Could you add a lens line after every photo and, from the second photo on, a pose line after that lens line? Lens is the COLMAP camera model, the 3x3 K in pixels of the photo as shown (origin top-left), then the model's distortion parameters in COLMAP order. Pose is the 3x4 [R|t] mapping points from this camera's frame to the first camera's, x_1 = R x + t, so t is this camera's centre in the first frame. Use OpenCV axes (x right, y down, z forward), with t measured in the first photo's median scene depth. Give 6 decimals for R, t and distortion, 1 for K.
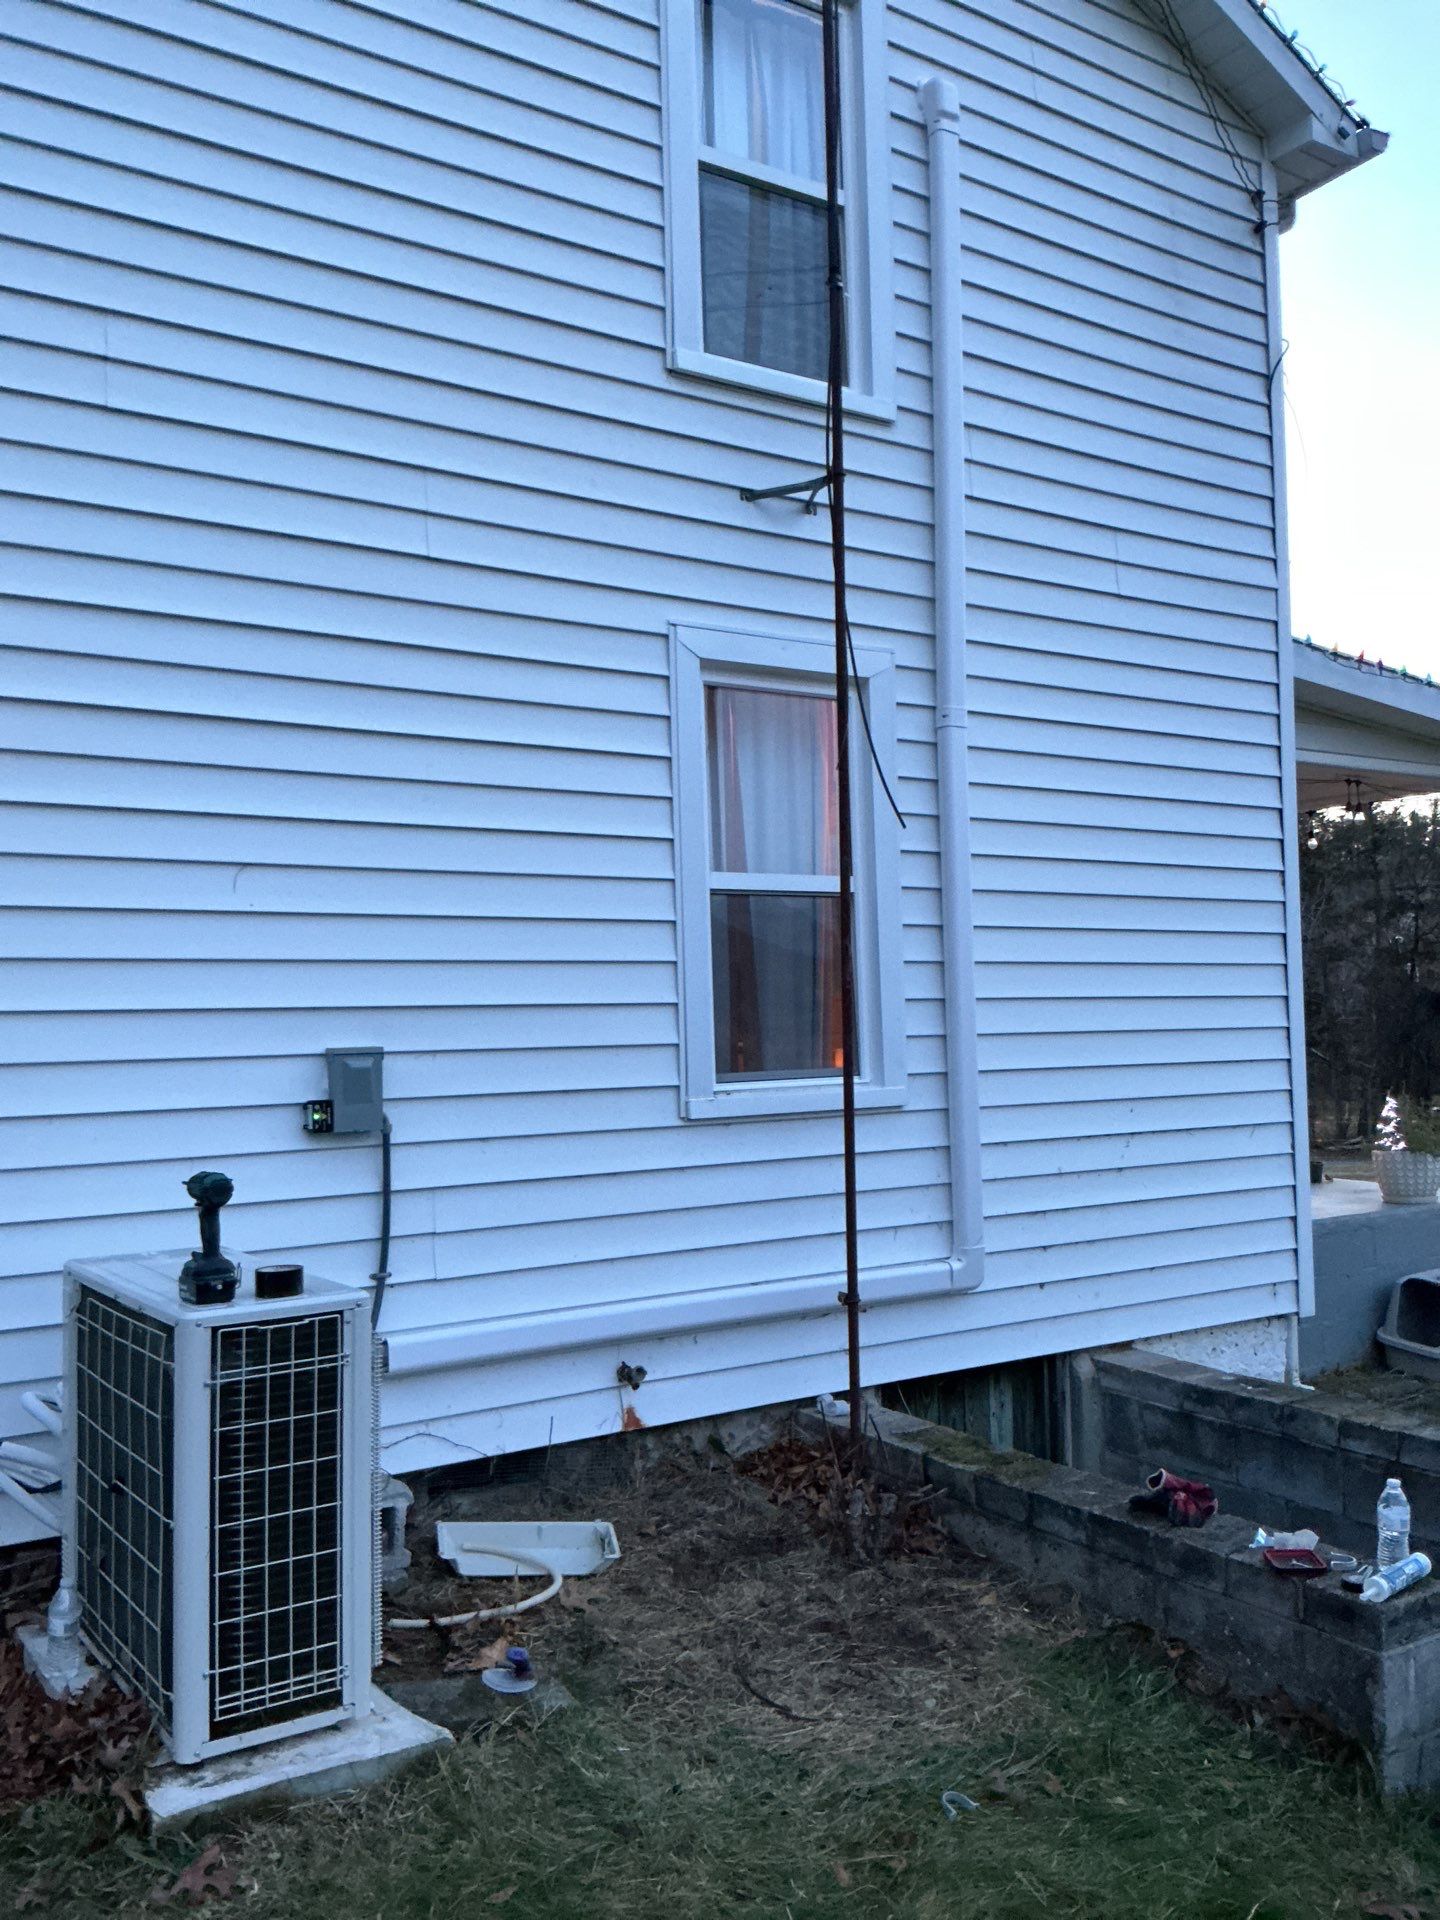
lens RADIAL K [[1594.5, 0, 716.8], [0, 1594.5, 905.5], [0, 0, 1]] dist [0.031633, -0.055580]
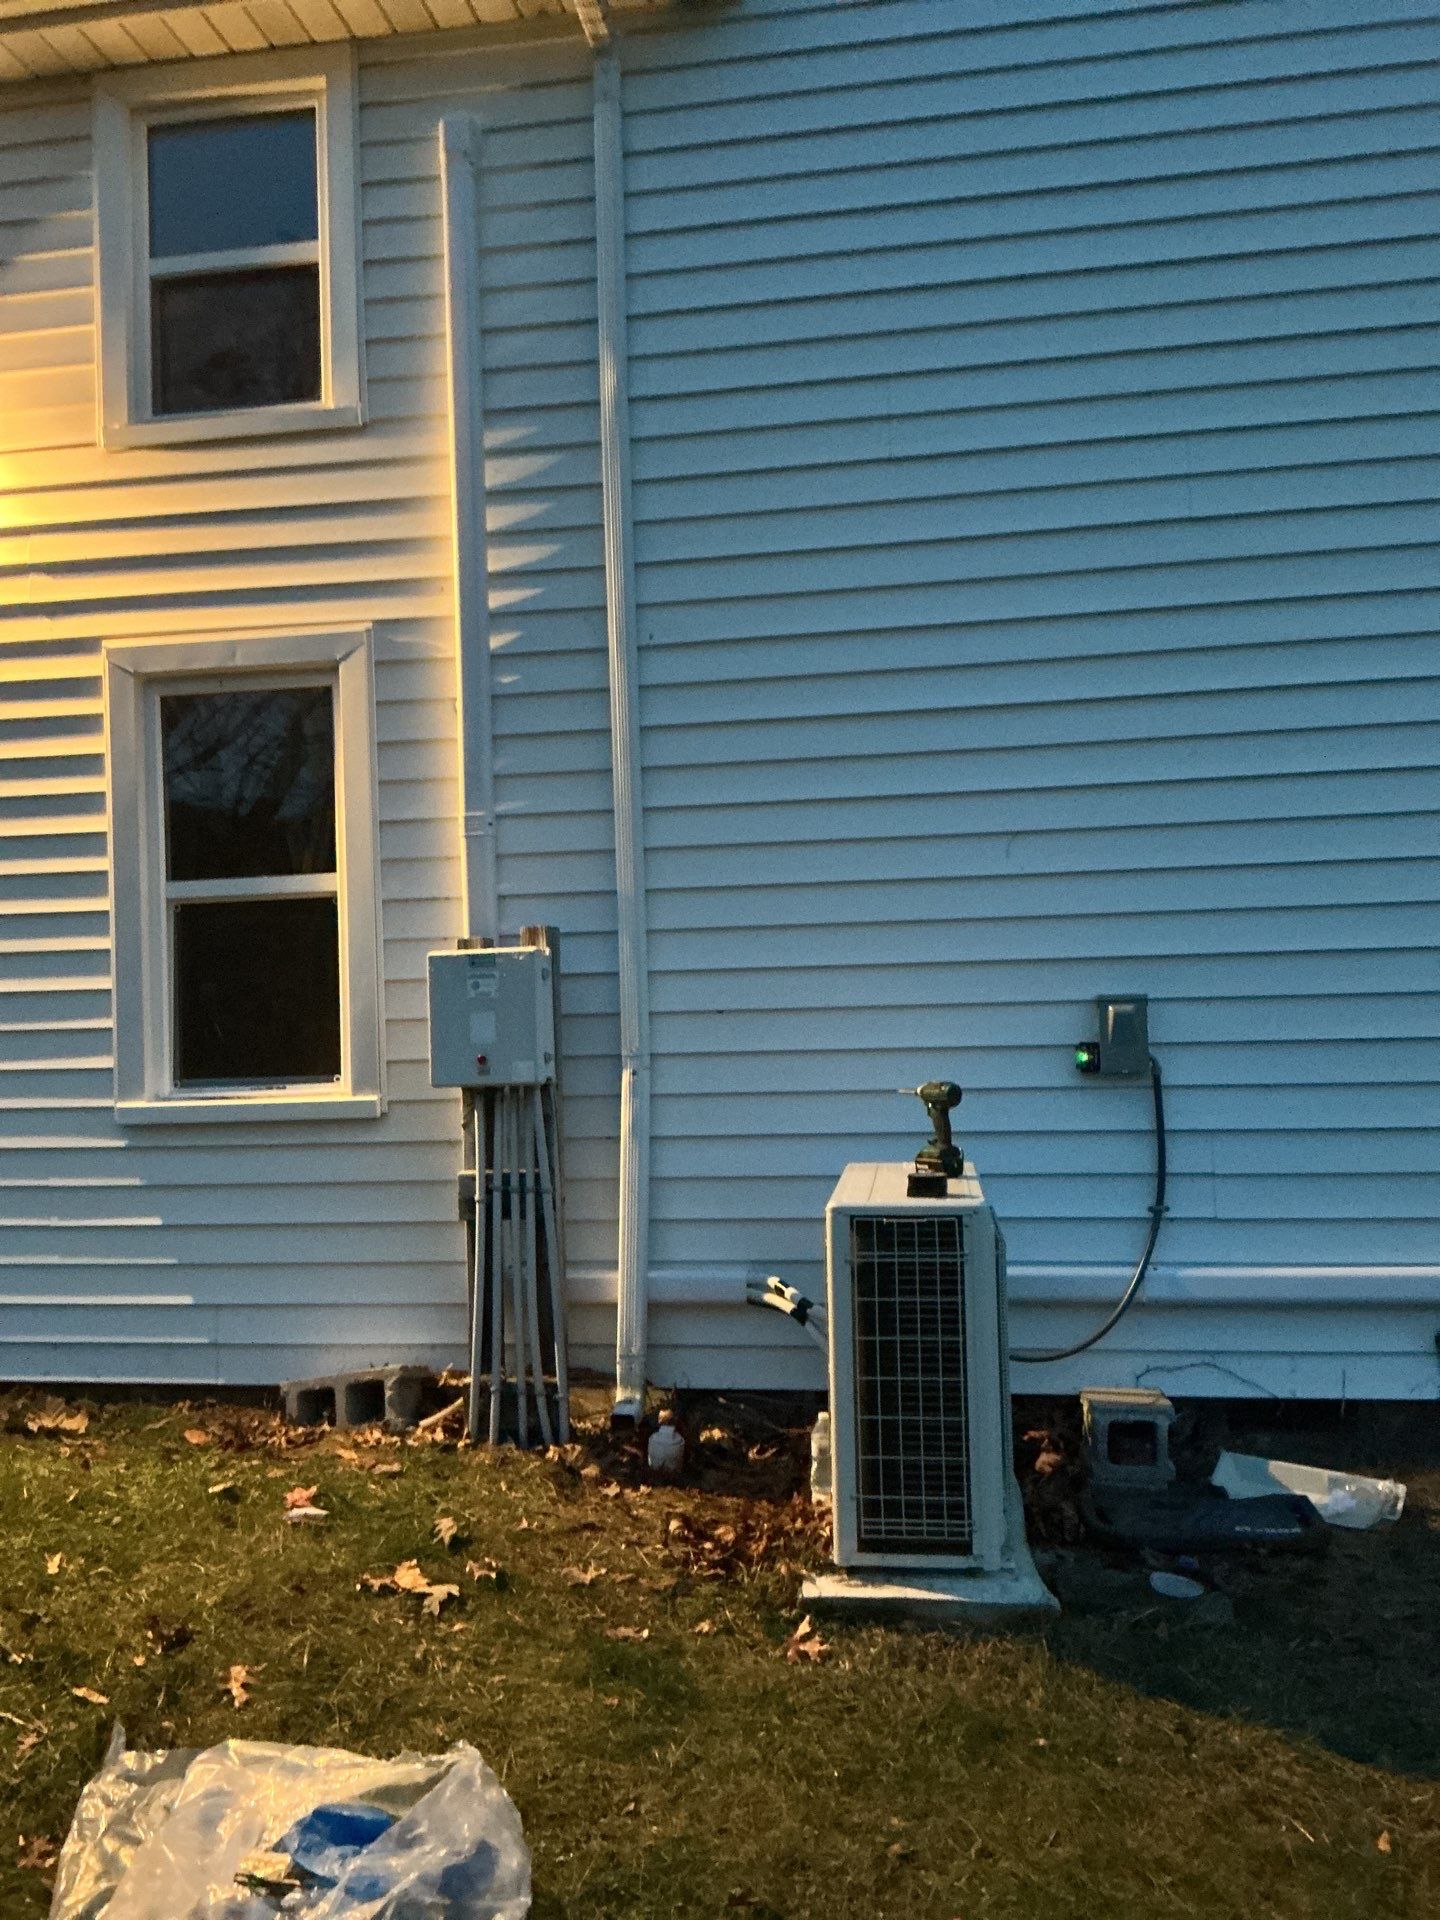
lens RADIAL K [[1579.2, 0, 729.1], [0, 1579.2, 914.2], [0, 0, 1]] dist [0.031839, -0.075320]
pose [[0.741579, -0.038102, -0.669783, 0.294550], [0.054431, 0.998512, 0.003463, 0.017363], [0.668654, -0.039025, 0.742549, 0.036780]]
